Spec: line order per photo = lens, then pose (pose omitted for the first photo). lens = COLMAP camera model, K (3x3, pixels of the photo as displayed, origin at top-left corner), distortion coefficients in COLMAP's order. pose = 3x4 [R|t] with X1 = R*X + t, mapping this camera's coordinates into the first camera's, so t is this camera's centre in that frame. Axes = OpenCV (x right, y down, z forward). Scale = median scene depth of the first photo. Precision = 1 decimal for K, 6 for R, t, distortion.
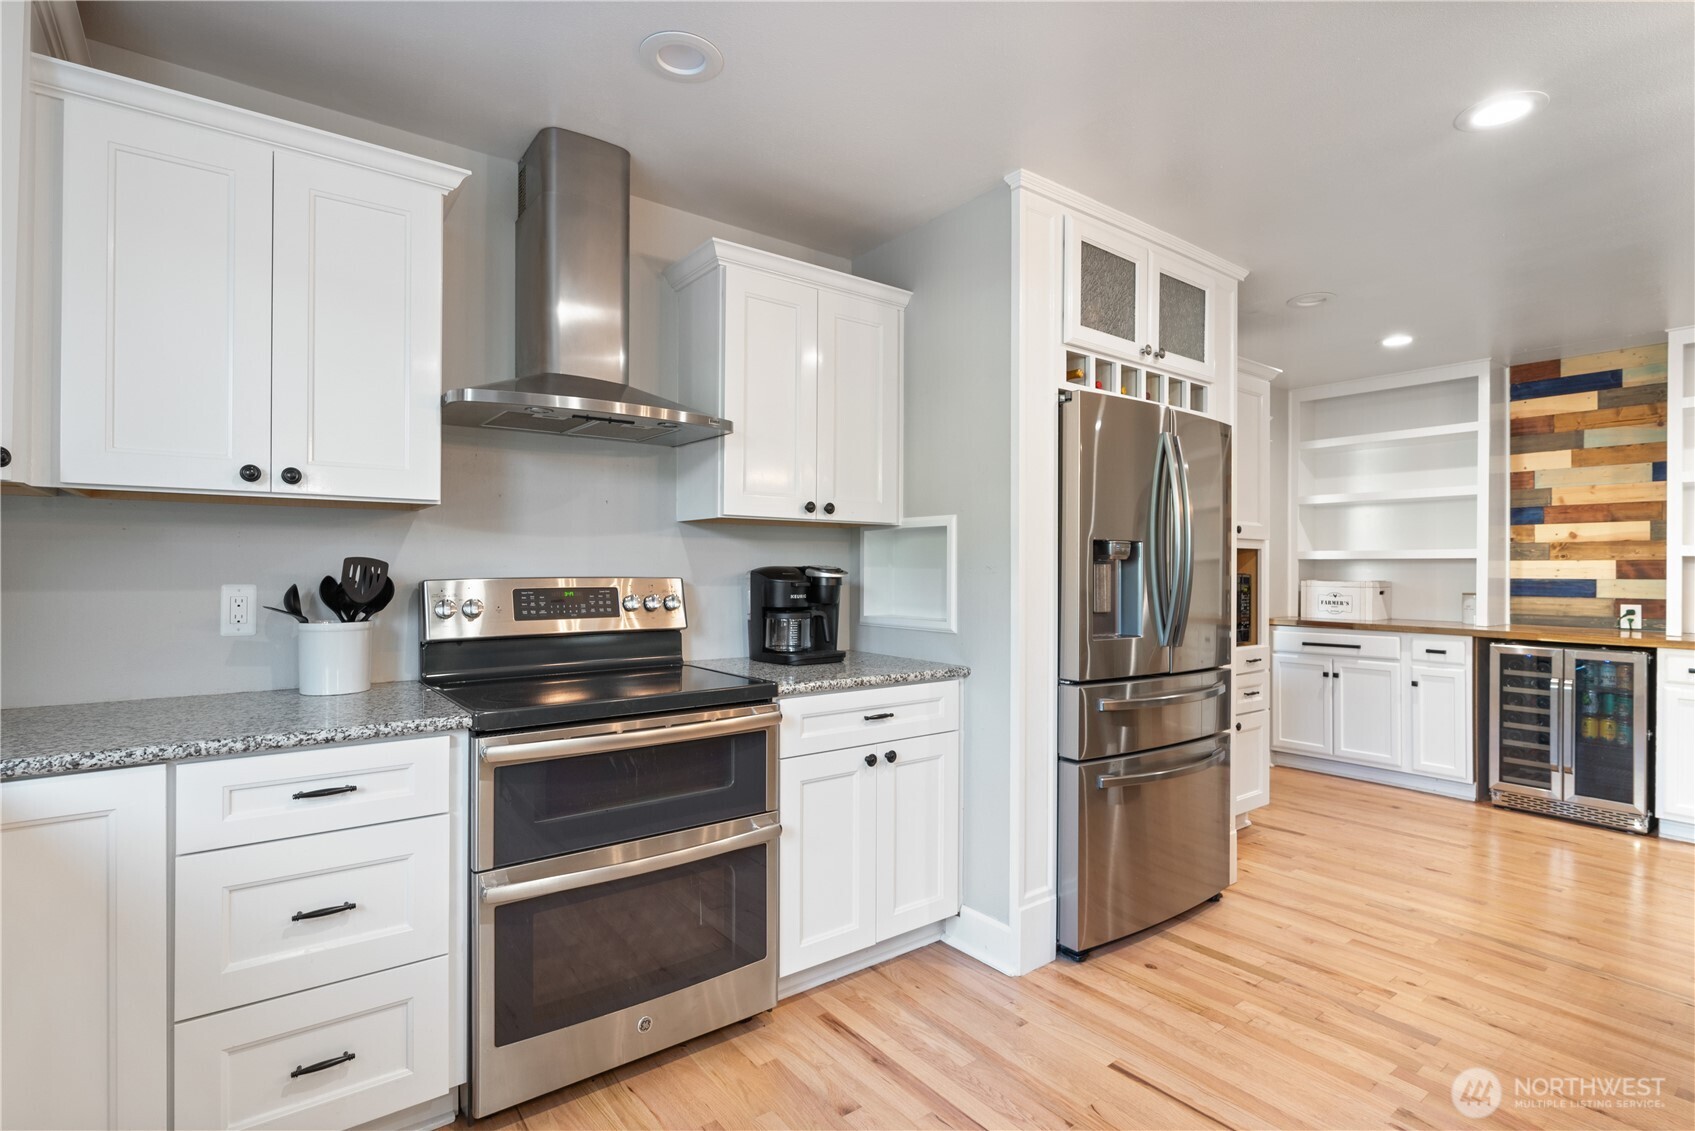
lens RADIAL K [[816.5, 0, 850.9], [0, 816.5, 565.3], [0, 0, 1]] dist [-0.027078, -0.000260]
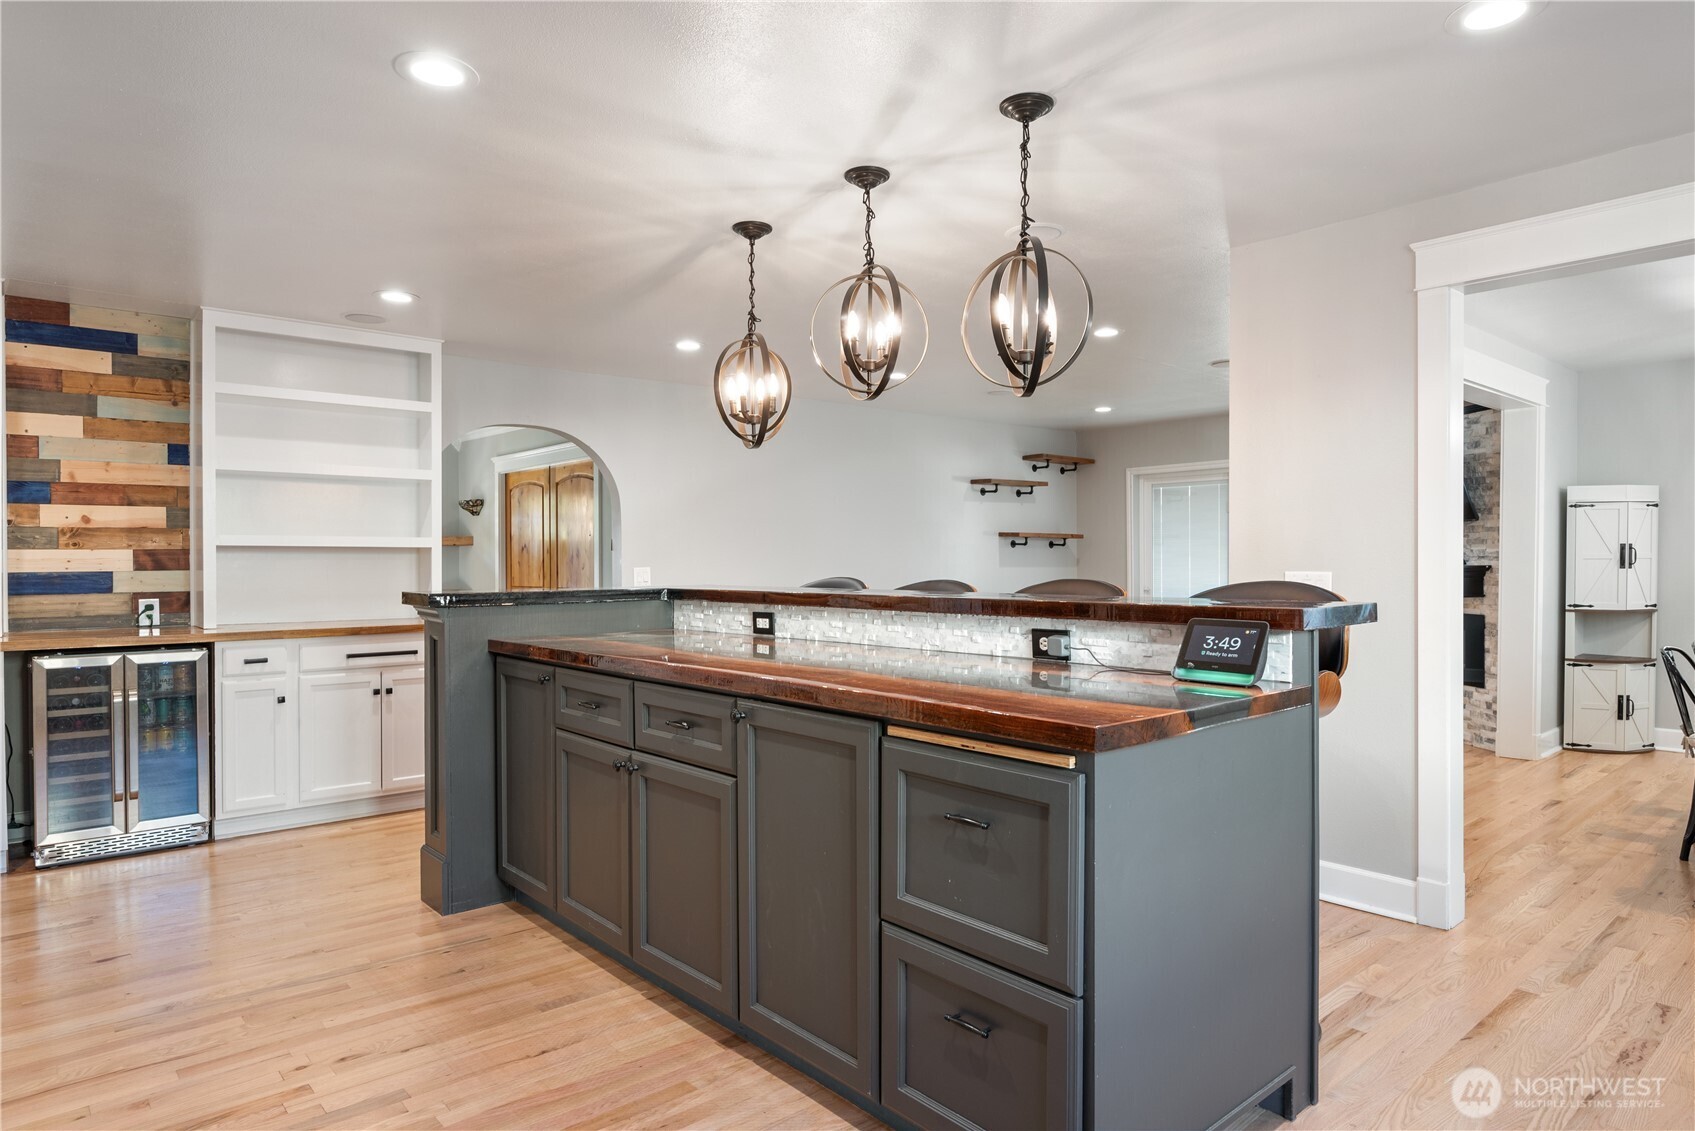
lens RADIAL K [[989.6, 0, 853.4], [0, 989.6, 559.4], [0, 0, 1]] dist [-0.006780, -0.001021]
pose [[-0.082018, -0.006126, 0.996612, -0.196675], [0.001616, 0.999979, 0.006280, -0.000876], [-0.996630, 0.002125, -0.082006, 0.294571]]
